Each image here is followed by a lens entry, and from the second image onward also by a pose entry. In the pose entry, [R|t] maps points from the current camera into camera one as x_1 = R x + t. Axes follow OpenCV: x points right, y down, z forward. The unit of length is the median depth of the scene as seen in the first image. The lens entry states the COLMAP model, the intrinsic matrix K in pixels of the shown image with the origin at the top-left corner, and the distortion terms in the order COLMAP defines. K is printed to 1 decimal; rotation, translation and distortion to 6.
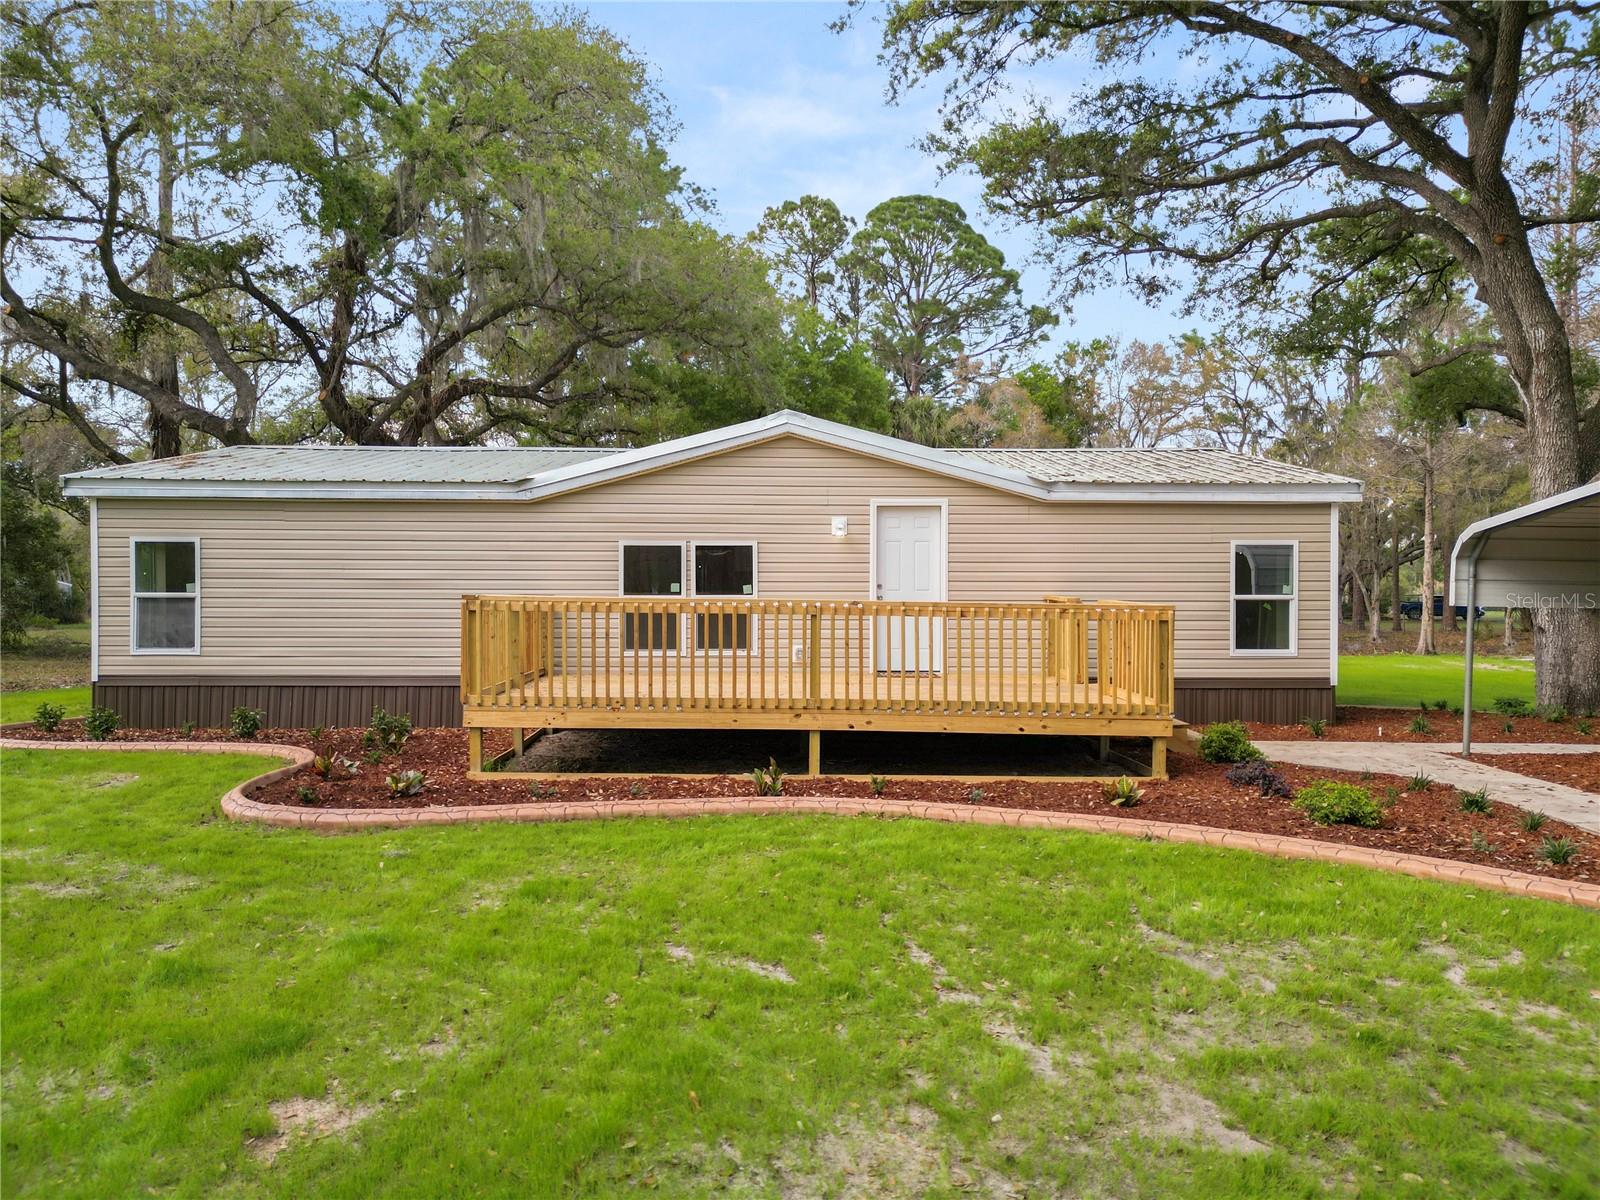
lens RADIAL K [[1115.1, 0, 797.8], [0, 1115.1, 611.4], [0, 0, 1]] dist [0.051378, -0.033941]
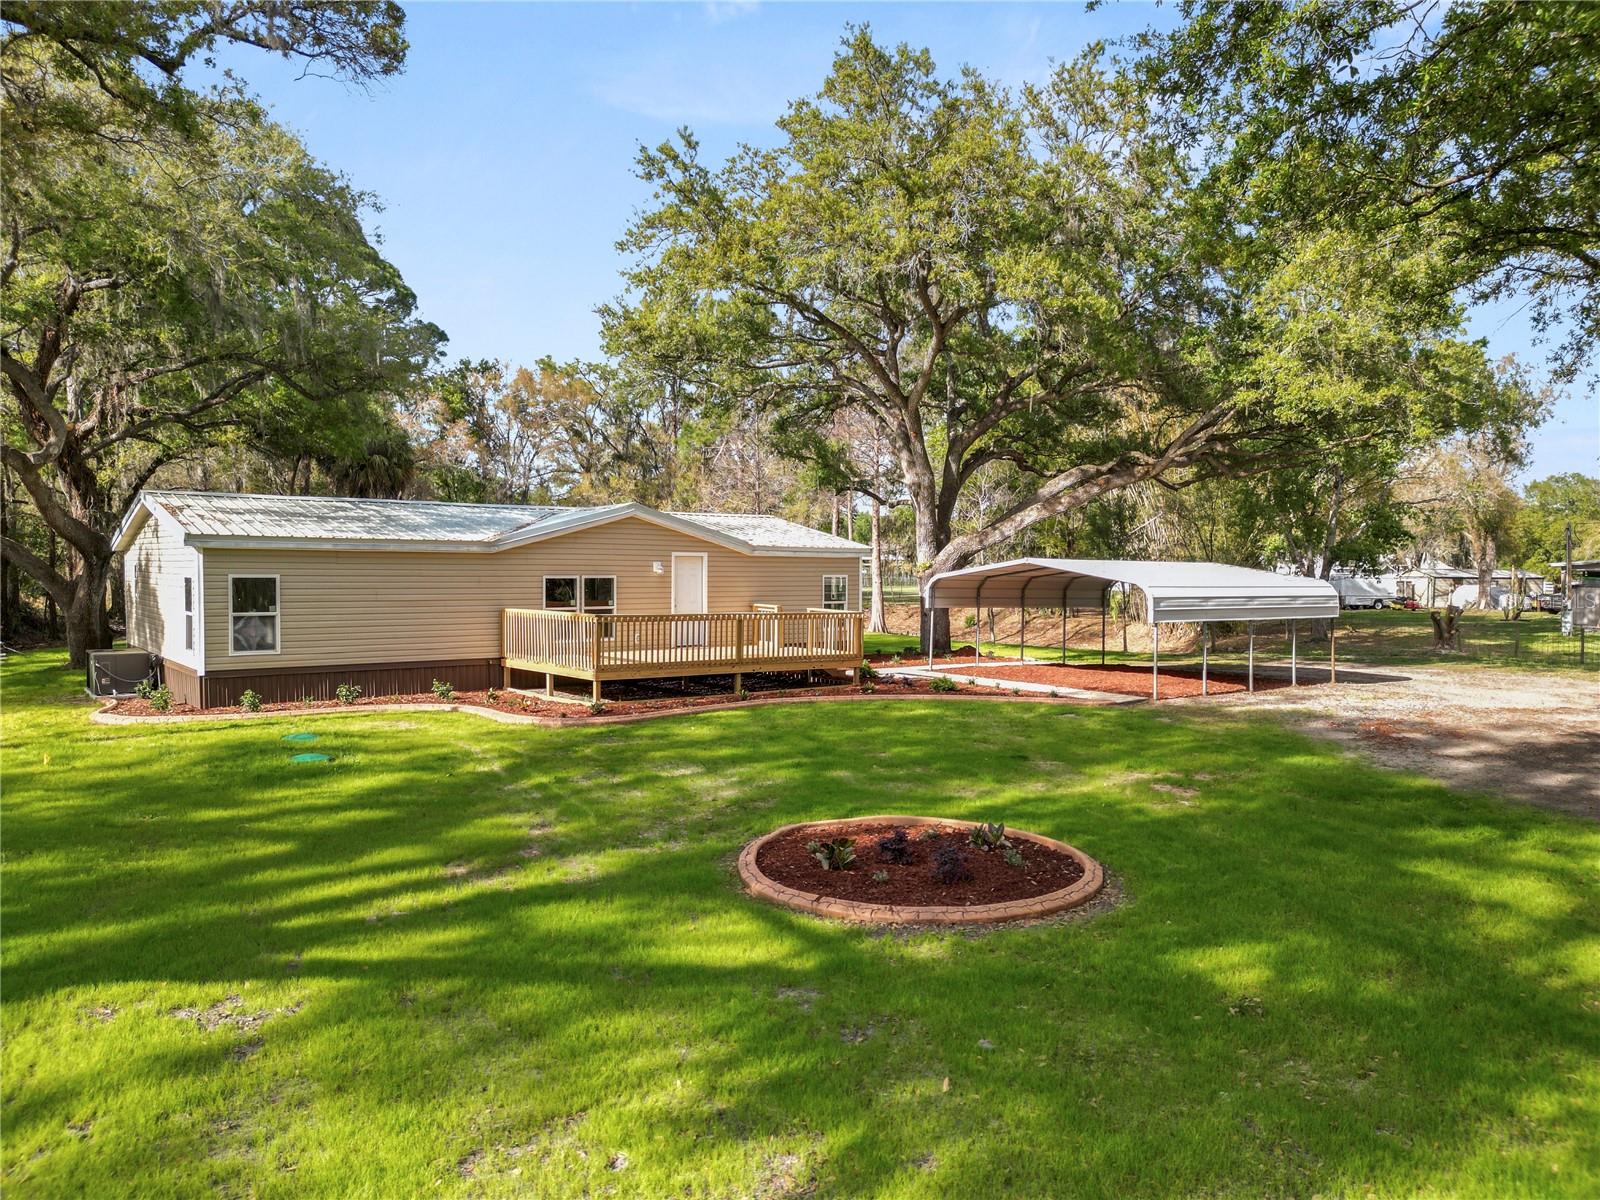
lens RADIAL K [[1115.1, 0, 792.6], [0, 1115.1, 604.5], [0, 0, 1]] dist [0.051378, -0.033941]
pose [[0.802709, -0.017772, 0.596106, -0.870818], [0.008804, 0.999800, 0.017953, -0.047308], [-0.596306, -0.009163, 0.802705, -0.587577]]
